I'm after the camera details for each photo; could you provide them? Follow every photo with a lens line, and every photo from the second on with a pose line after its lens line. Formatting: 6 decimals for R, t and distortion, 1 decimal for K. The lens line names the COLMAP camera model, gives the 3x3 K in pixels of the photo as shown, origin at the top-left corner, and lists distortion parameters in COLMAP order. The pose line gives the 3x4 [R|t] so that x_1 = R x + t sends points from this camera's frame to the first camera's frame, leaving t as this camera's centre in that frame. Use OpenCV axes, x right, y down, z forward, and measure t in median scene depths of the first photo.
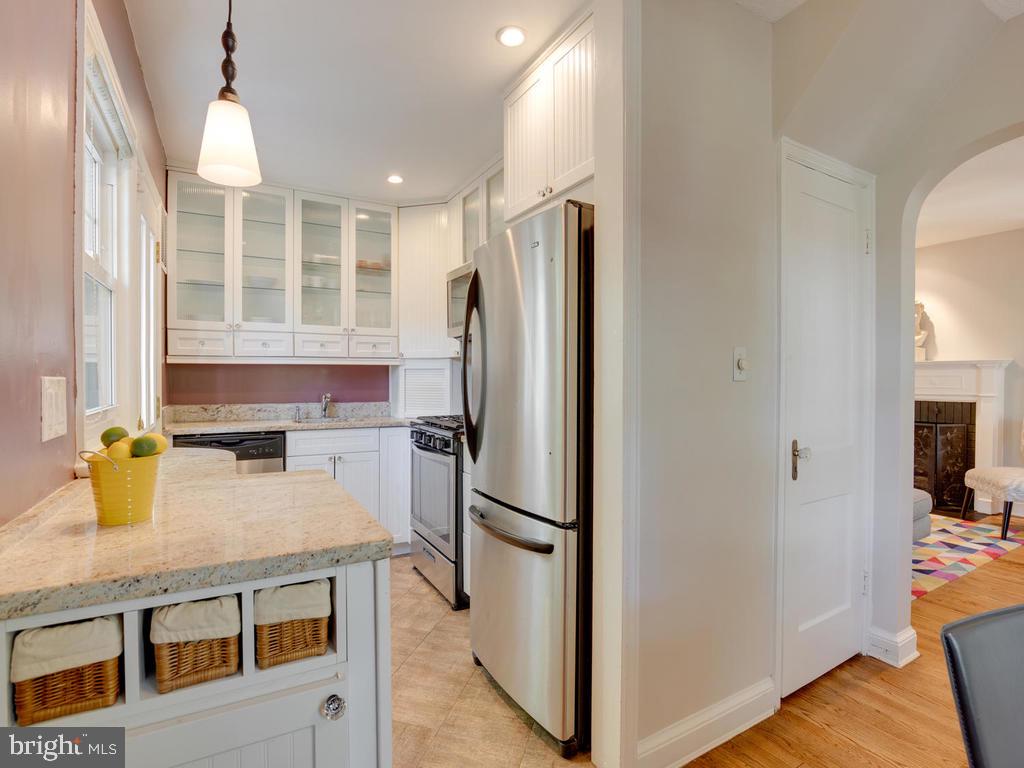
lens RADIAL K [[526.2, 0, 508.2], [0, 526.2, 384.3], [0, 0, 1]] dist [-0.024527, 0.002292]
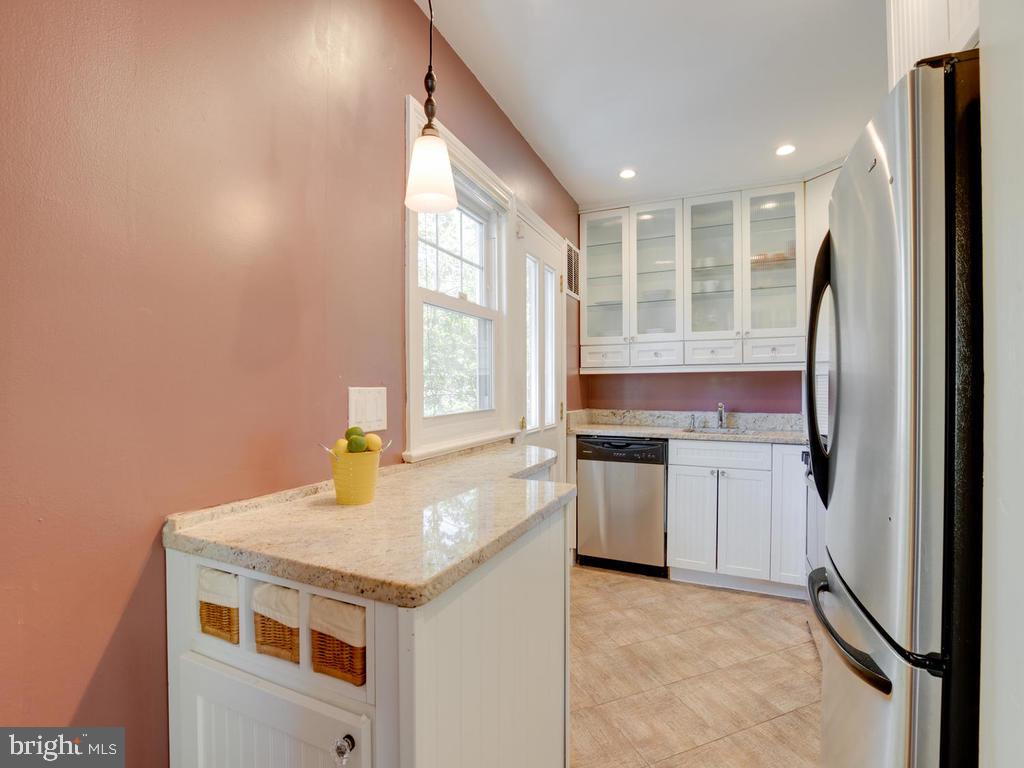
lens RADIAL K [[480.7, 0, 503.3], [0, 480.7, 385.6], [0, 0, 1]] dist [-0.027112, 0.002980]
pose [[0.589983, -0.002543, -0.807411, 0.164626], [-0.006737, 0.999945, -0.008072, -0.004710], [0.807387, 0.010201, 0.589934, 0.238770]]
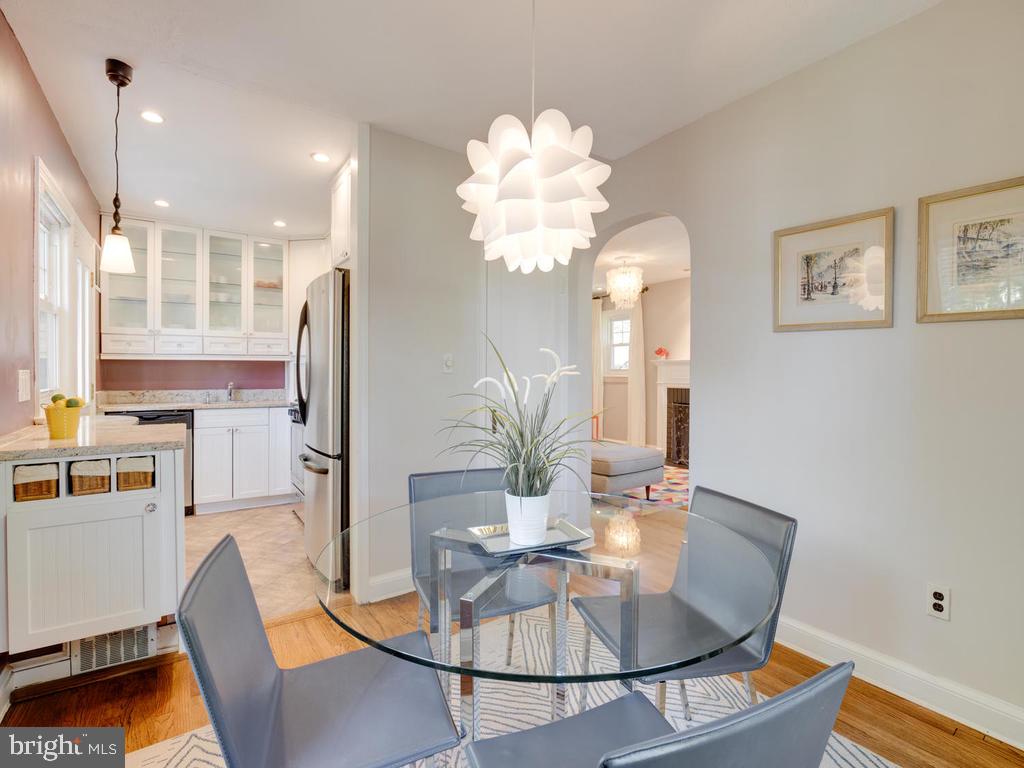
lens RADIAL K [[526.2, 0, 527.3], [0, 526.2, 376.8], [0, 0, 1]] dist [-0.024527, 0.002292]
pose [[0.996462, 0.001948, 0.084025, 0.391558], [-0.001981, 0.999998, 0.000313, 0.003119], [-0.084024, -0.000479, 0.996464, -0.504718]]
